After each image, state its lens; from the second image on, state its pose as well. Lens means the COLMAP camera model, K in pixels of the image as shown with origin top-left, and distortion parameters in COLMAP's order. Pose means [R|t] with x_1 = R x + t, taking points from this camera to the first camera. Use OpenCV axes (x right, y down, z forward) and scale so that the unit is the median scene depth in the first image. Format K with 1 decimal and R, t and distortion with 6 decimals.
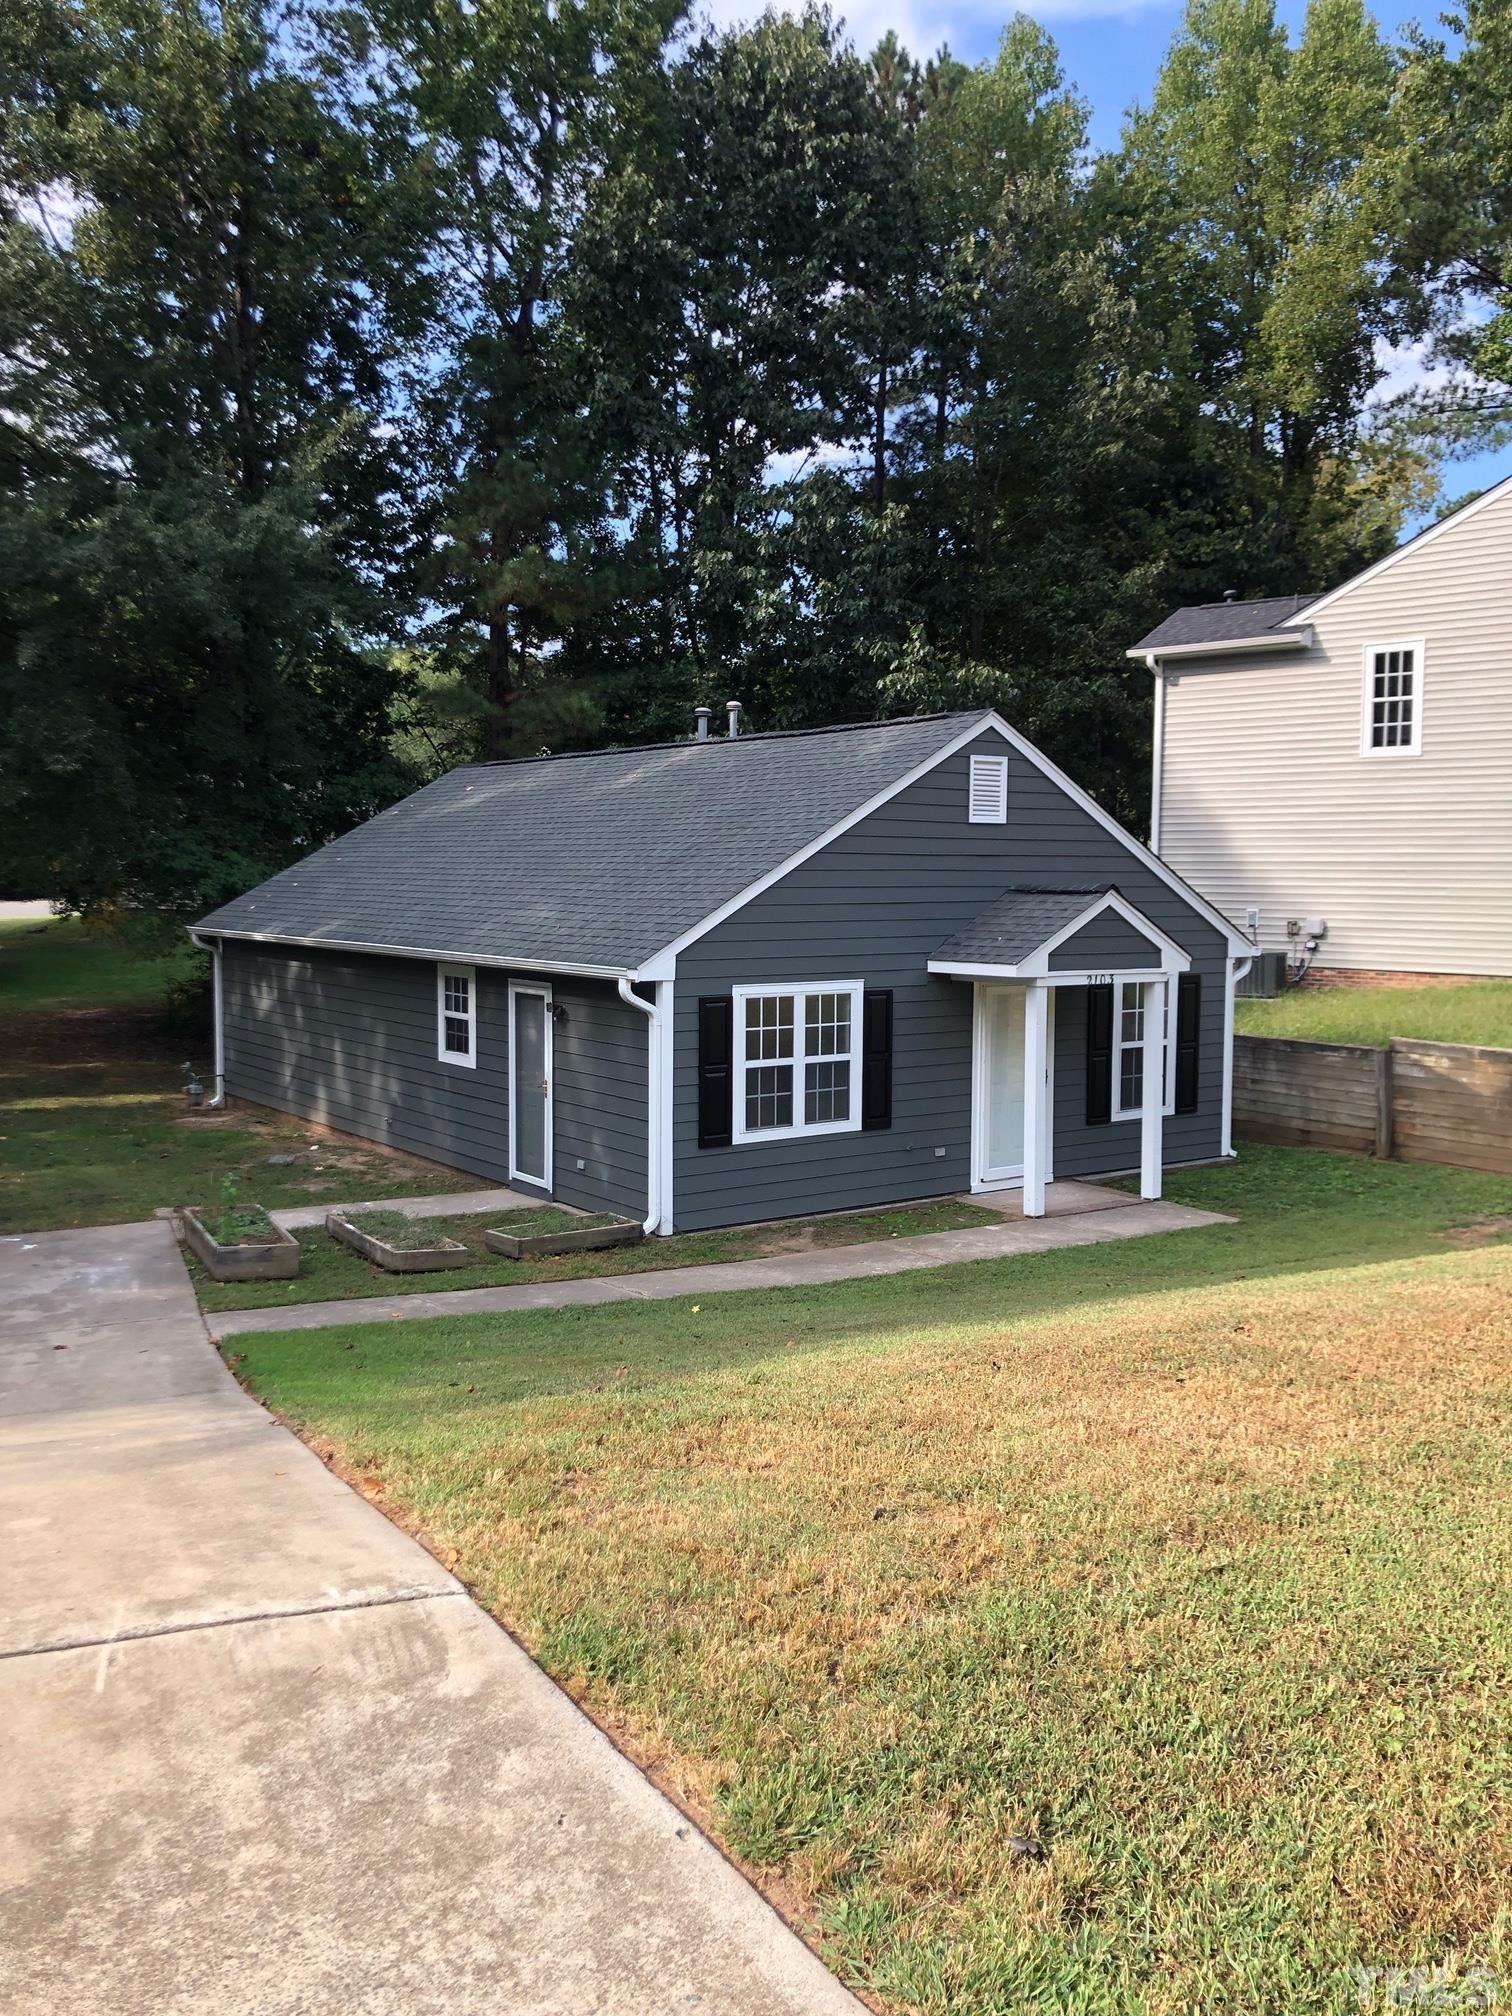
lens RADIAL K [[1689.3, 0, 752.2], [0, 1689.3, 1002.7], [0, 0, 1]] dist [0.028321, -0.028965]
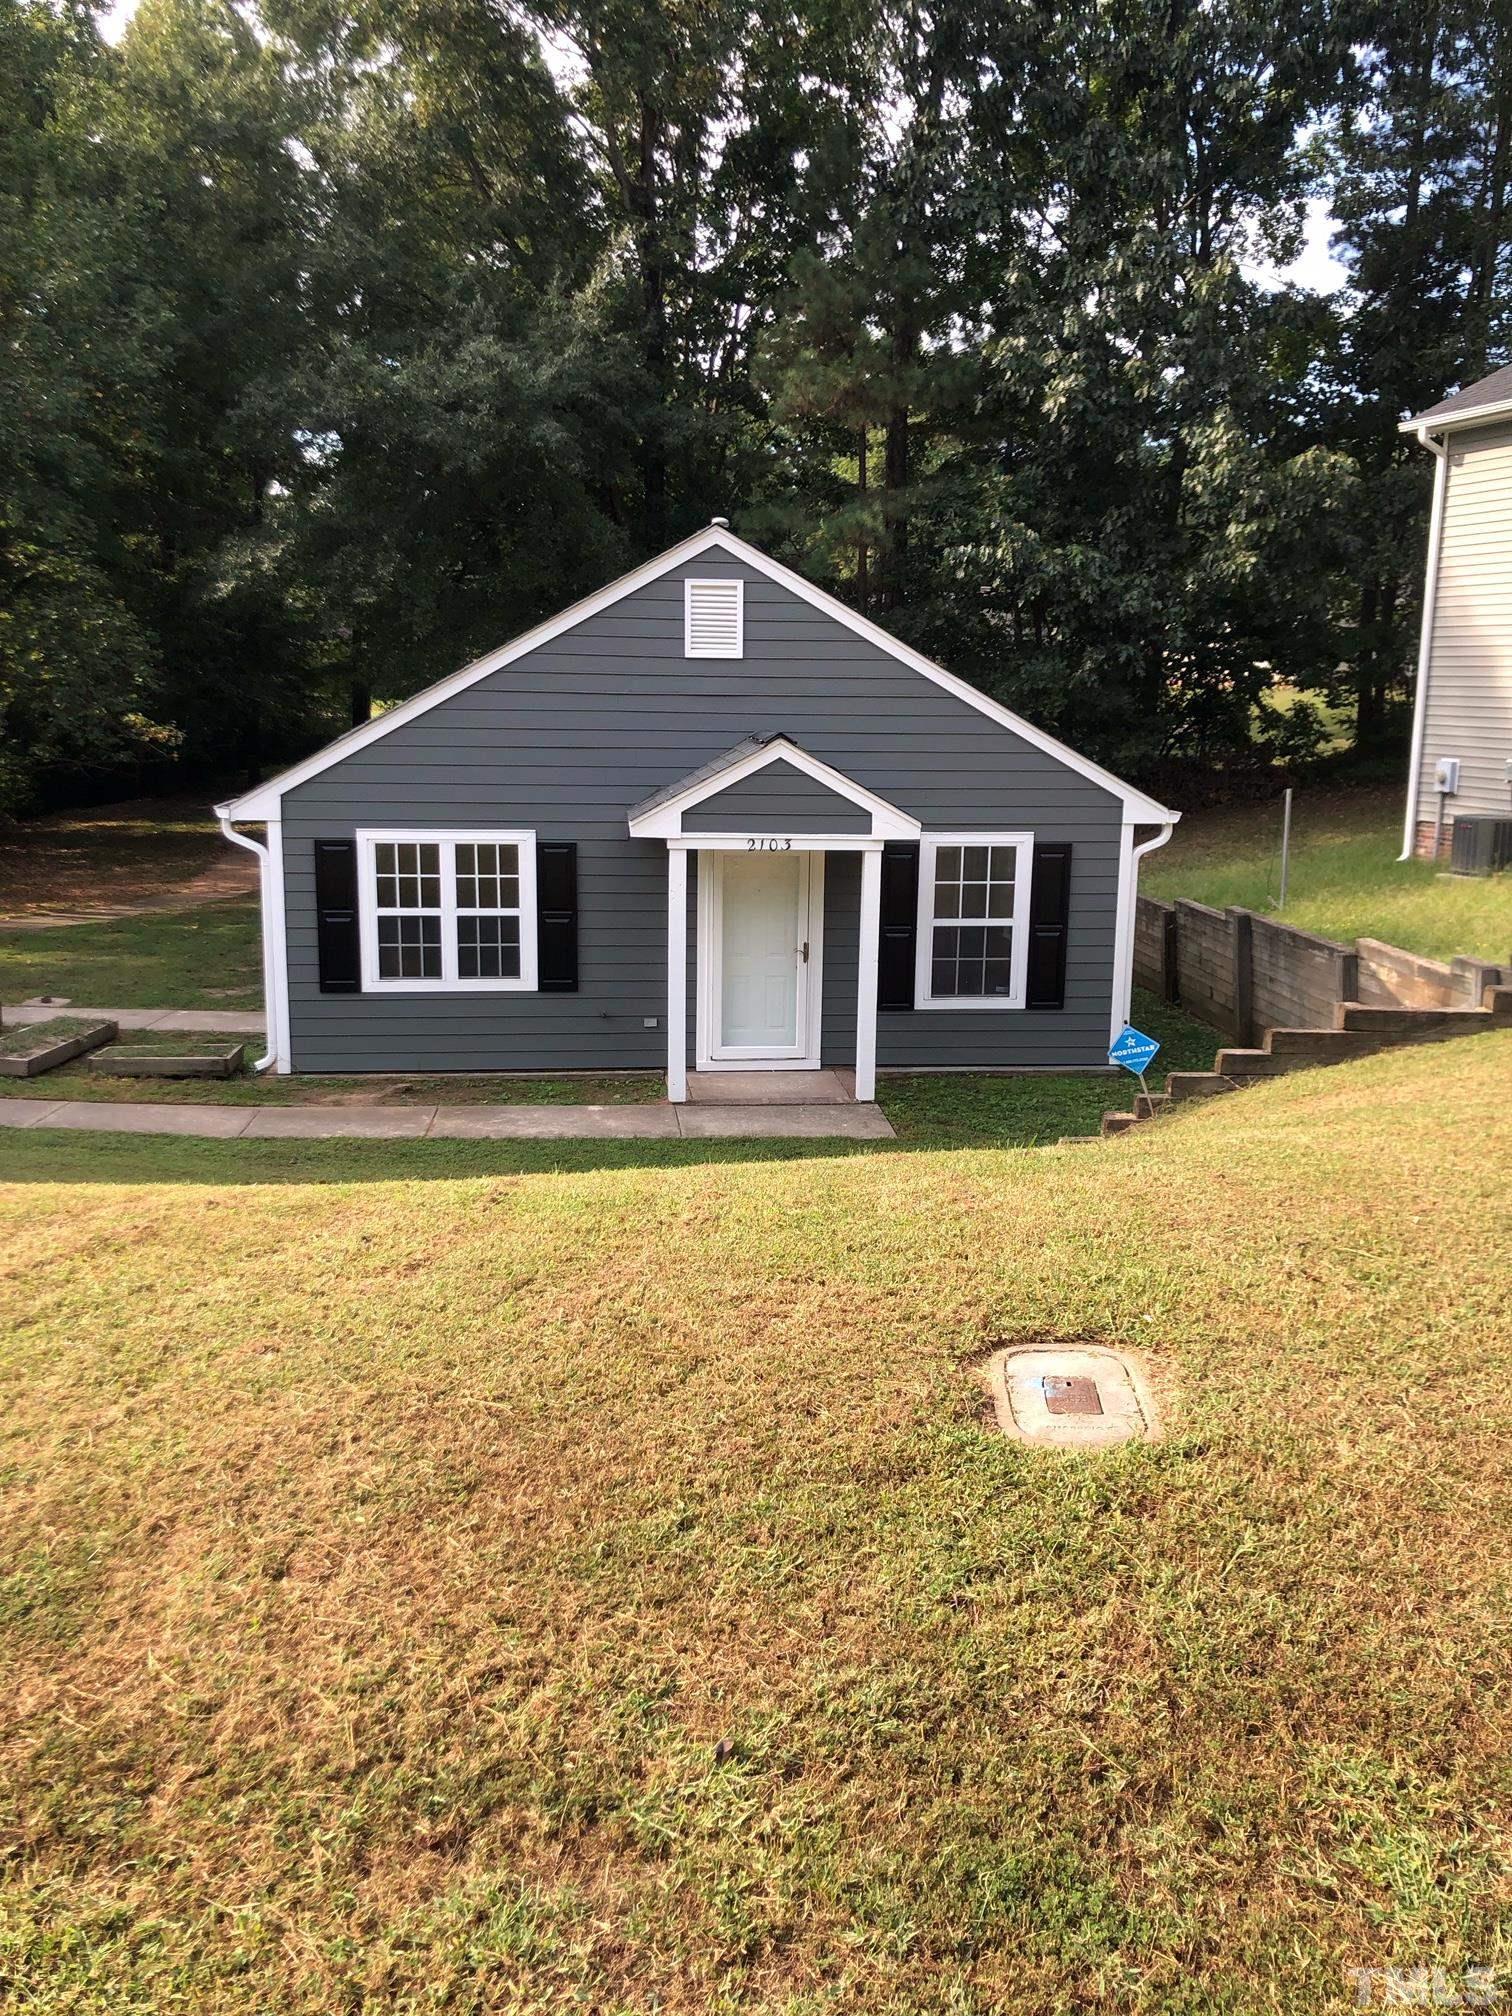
lens RADIAL K [[1689.3, 0, 754.5], [0, 1689.3, 1018.2], [0, 0, 1]] dist [0.028321, -0.028965]
pose [[0.854939, 0.105846, -0.507815, 0.660671], [-0.048313, 0.990953, 0.125211, -0.033952], [0.516474, -0.082513, 0.852318, 0.264927]]
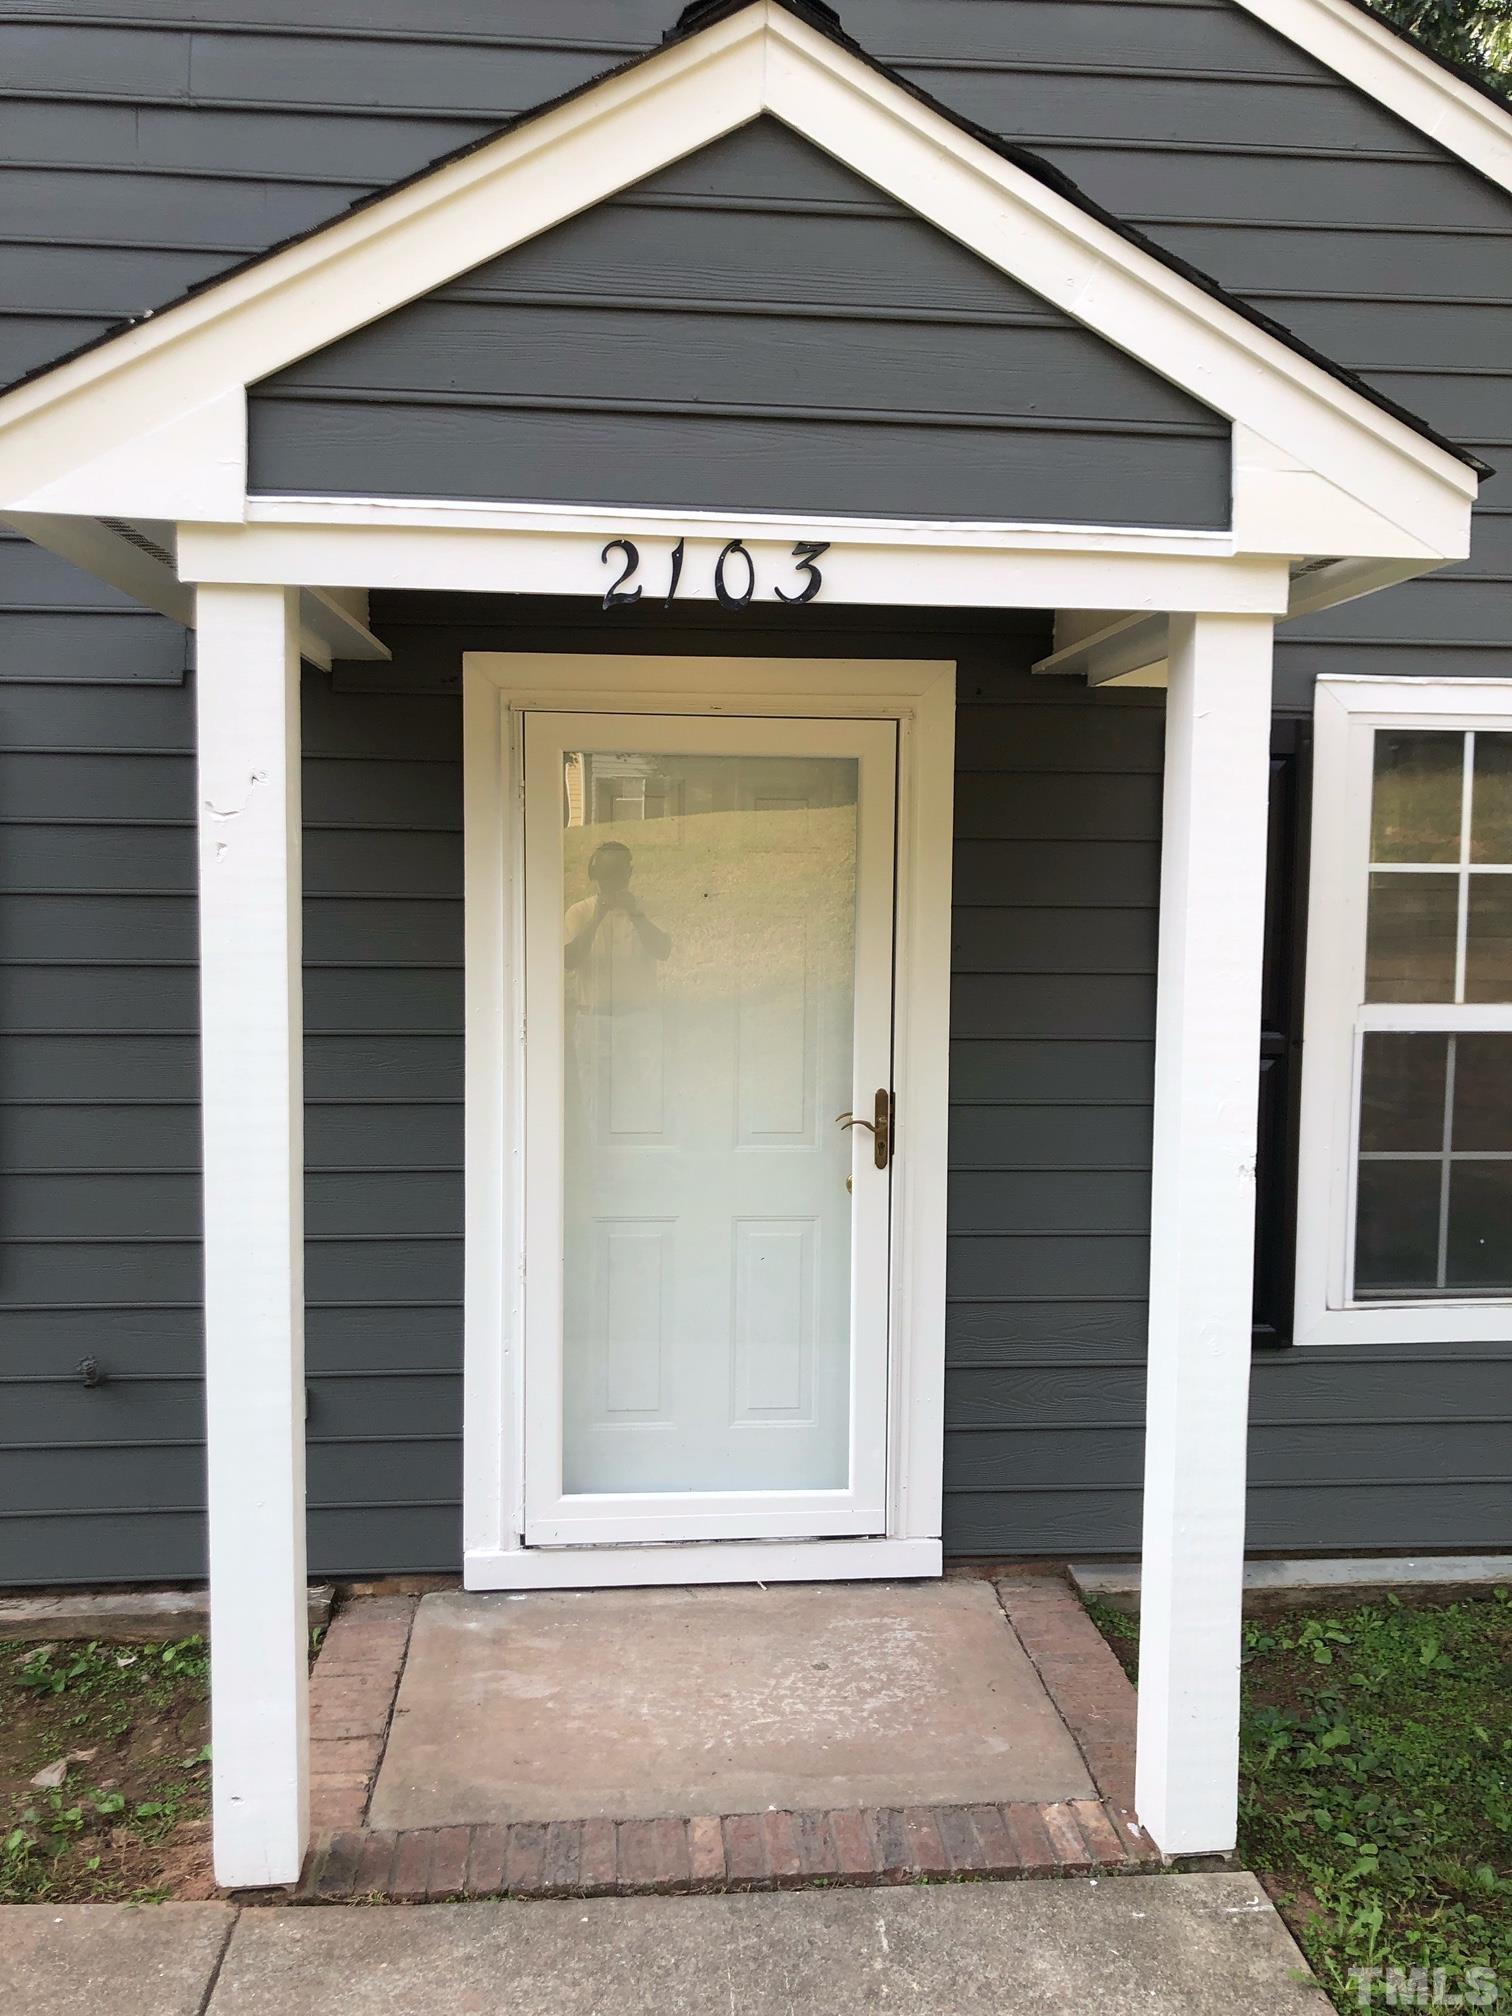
lens RADIAL K [[1689.3, 0, 755.3], [0, 1689.3, 1005.1], [0, 0, 1]] dist [0.028321, -0.028965]
pose [[0.844242, 0.042234, -0.534295, 0.308901], [-0.045260, 0.998947, 0.007447, 0.028899], [0.534047, 0.017895, 0.845265, 0.882786]]
